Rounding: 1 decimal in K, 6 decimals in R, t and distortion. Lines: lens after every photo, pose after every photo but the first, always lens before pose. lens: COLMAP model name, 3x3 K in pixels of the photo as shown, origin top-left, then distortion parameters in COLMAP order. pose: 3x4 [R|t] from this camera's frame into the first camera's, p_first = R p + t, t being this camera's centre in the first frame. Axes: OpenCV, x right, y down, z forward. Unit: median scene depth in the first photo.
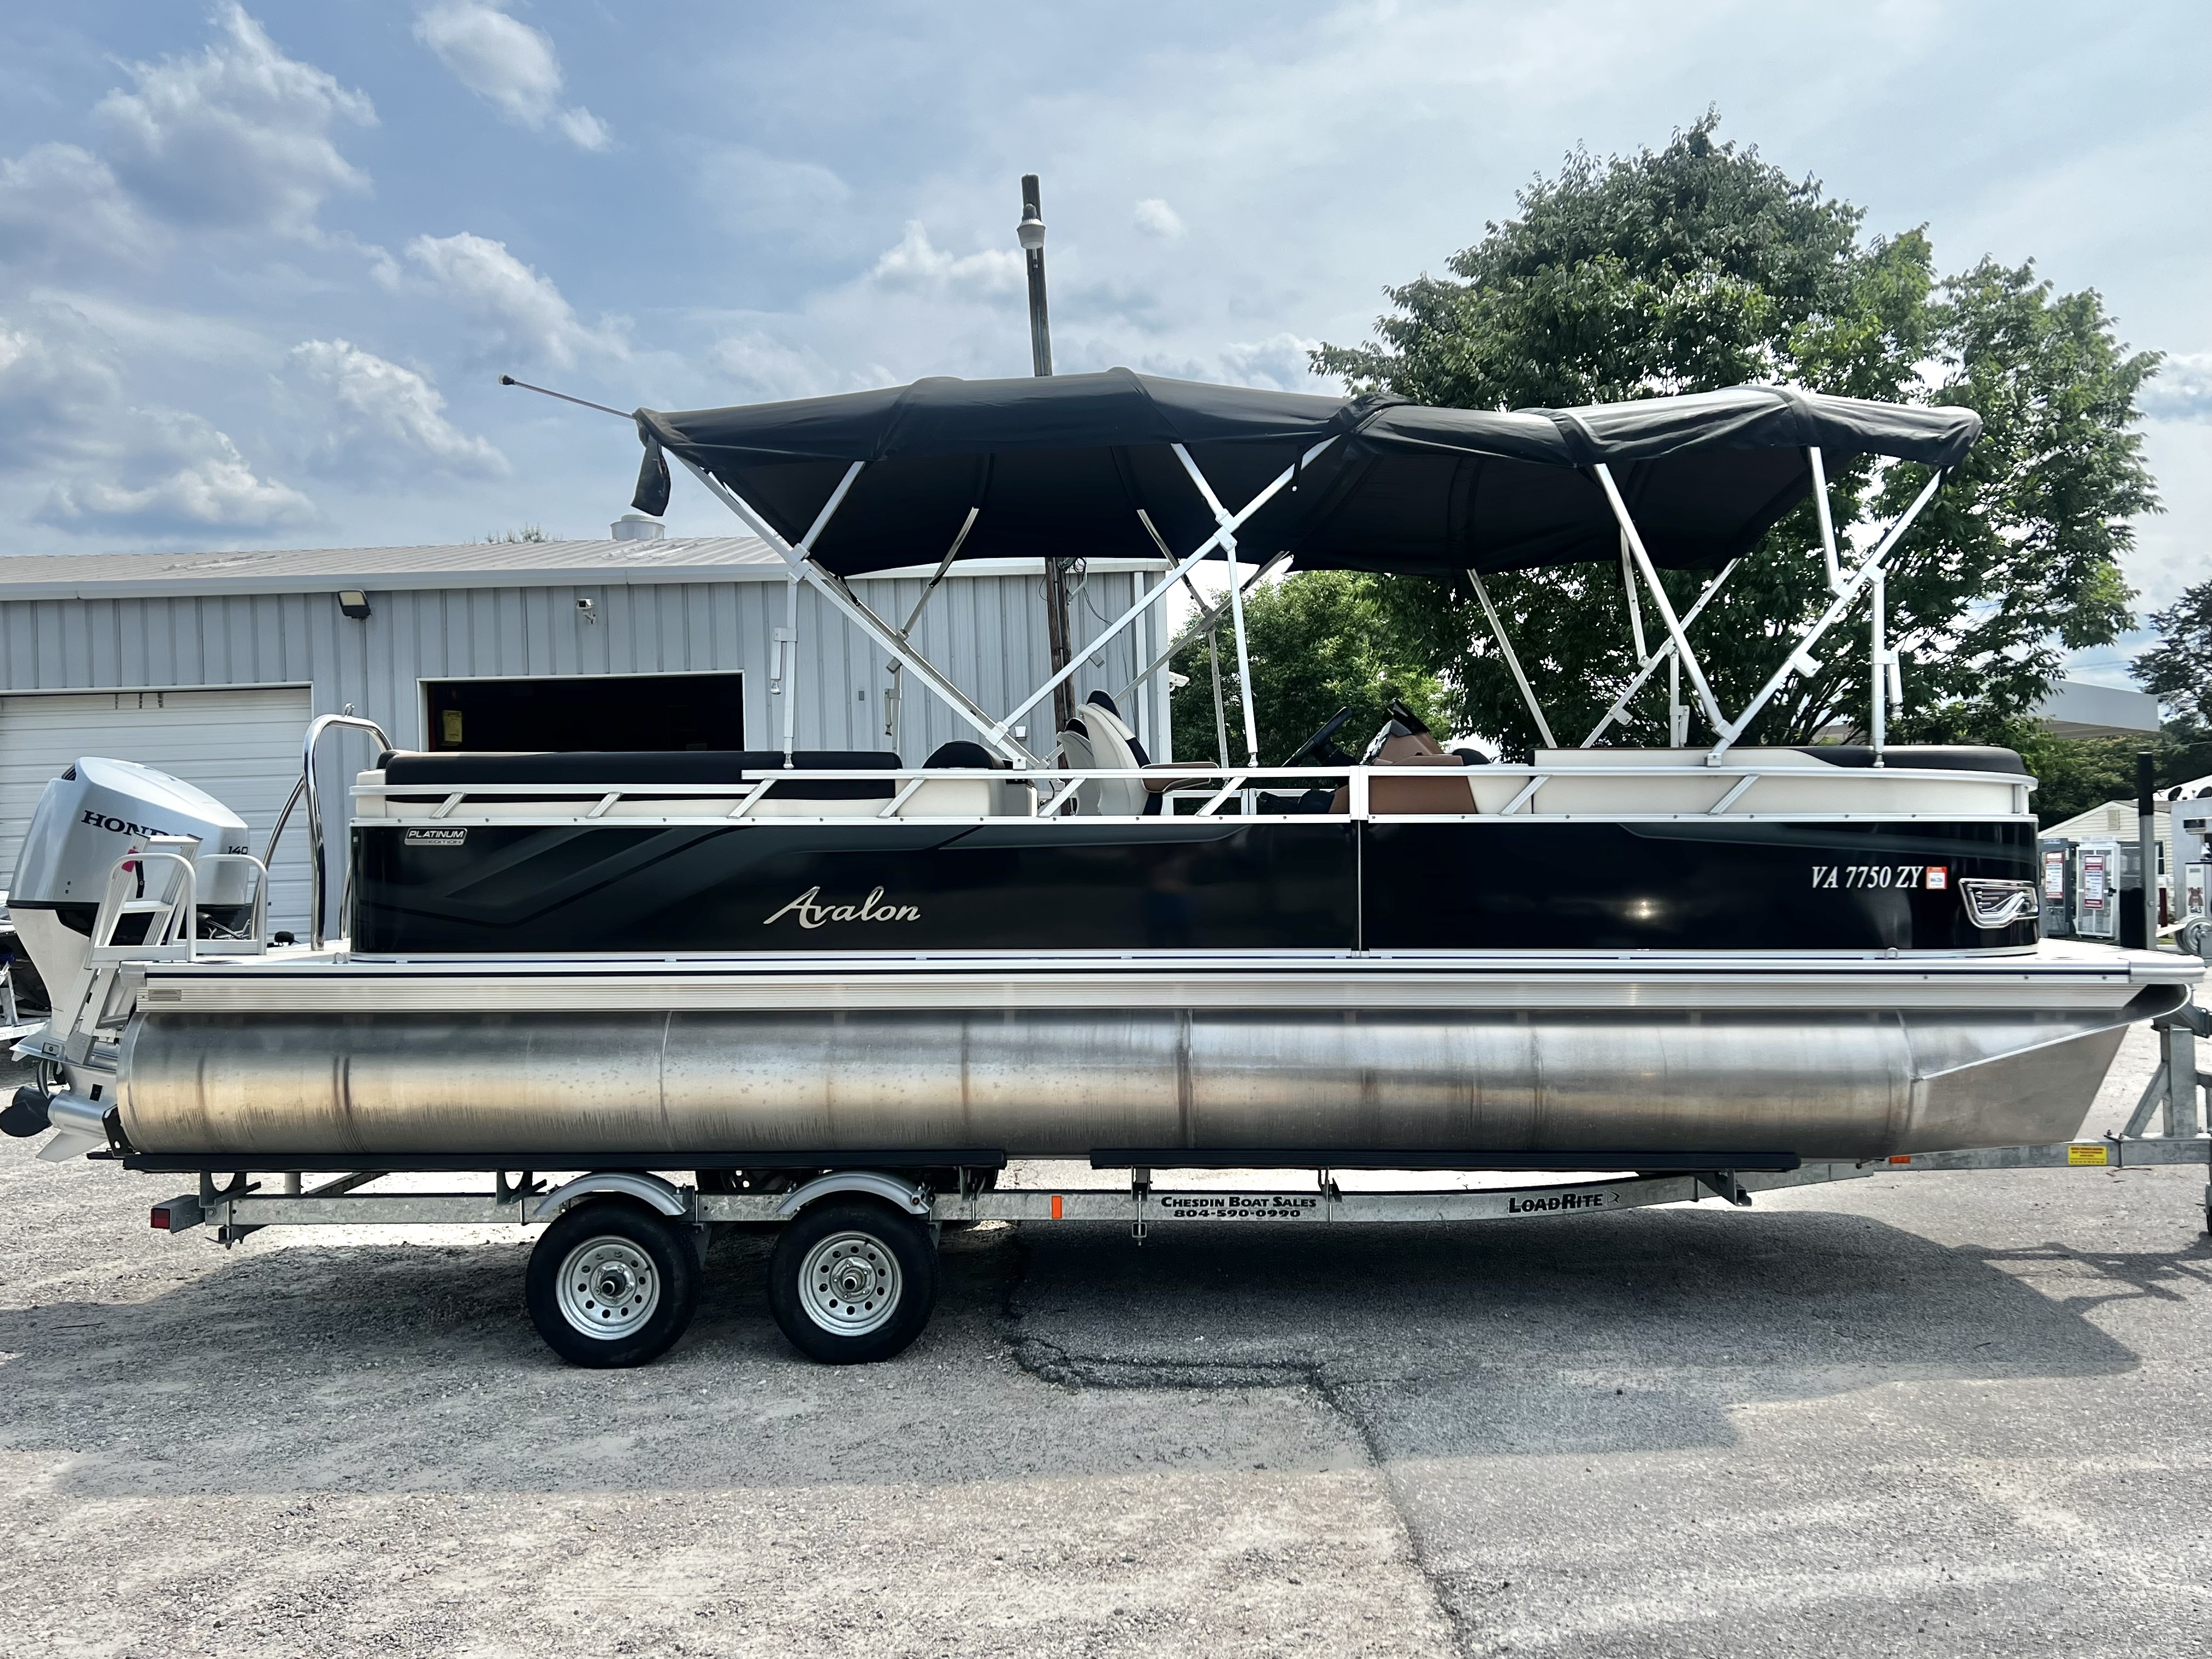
lens RADIAL K [[1820.9, 0, 1117.6], [0, 1820.9, 819.3], [0, 0, 1]] dist [0.058451, -0.065173]
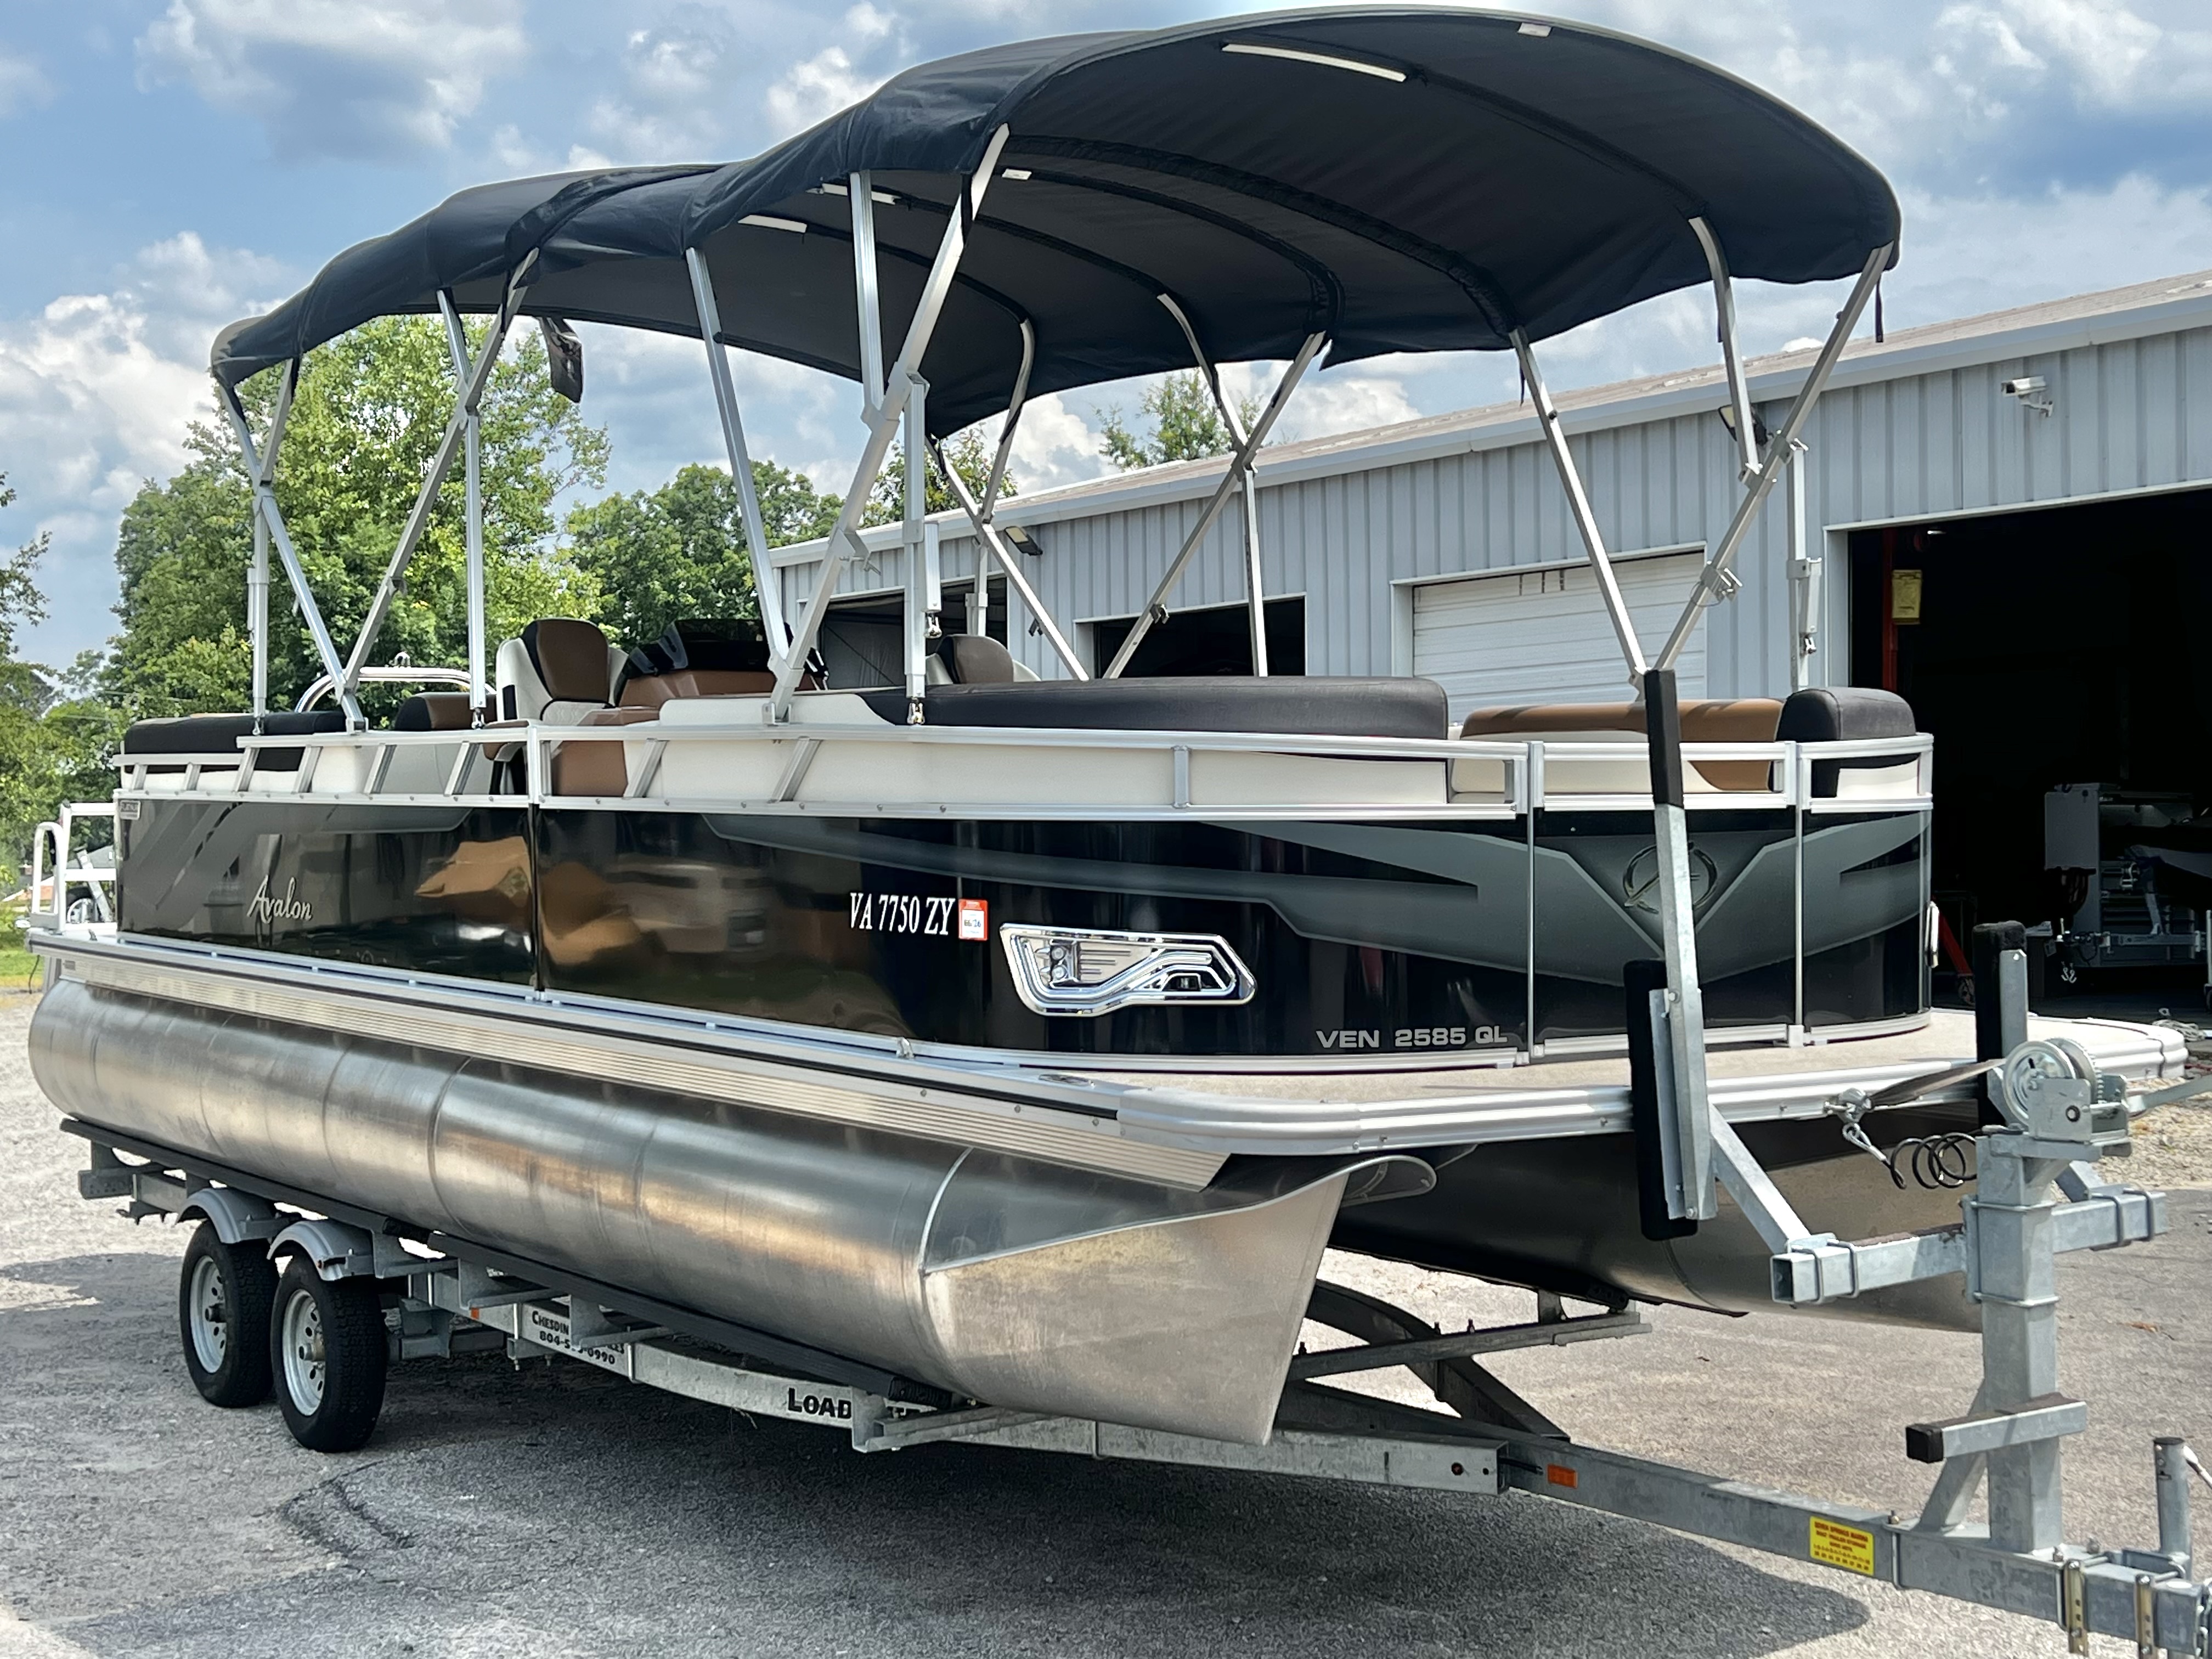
lens RADIAL K [[3064.0, 0, 1106.0], [0, 3064.0, 829.5], [0, 0, 1]] dist [0.226928, 0.015221]
pose [[0.572920, 0.018709, -0.819398, 1.224125], [0.013457, 0.999390, 0.032228, -0.025082], [0.819501, -0.029491, 0.572319, 0.492142]]
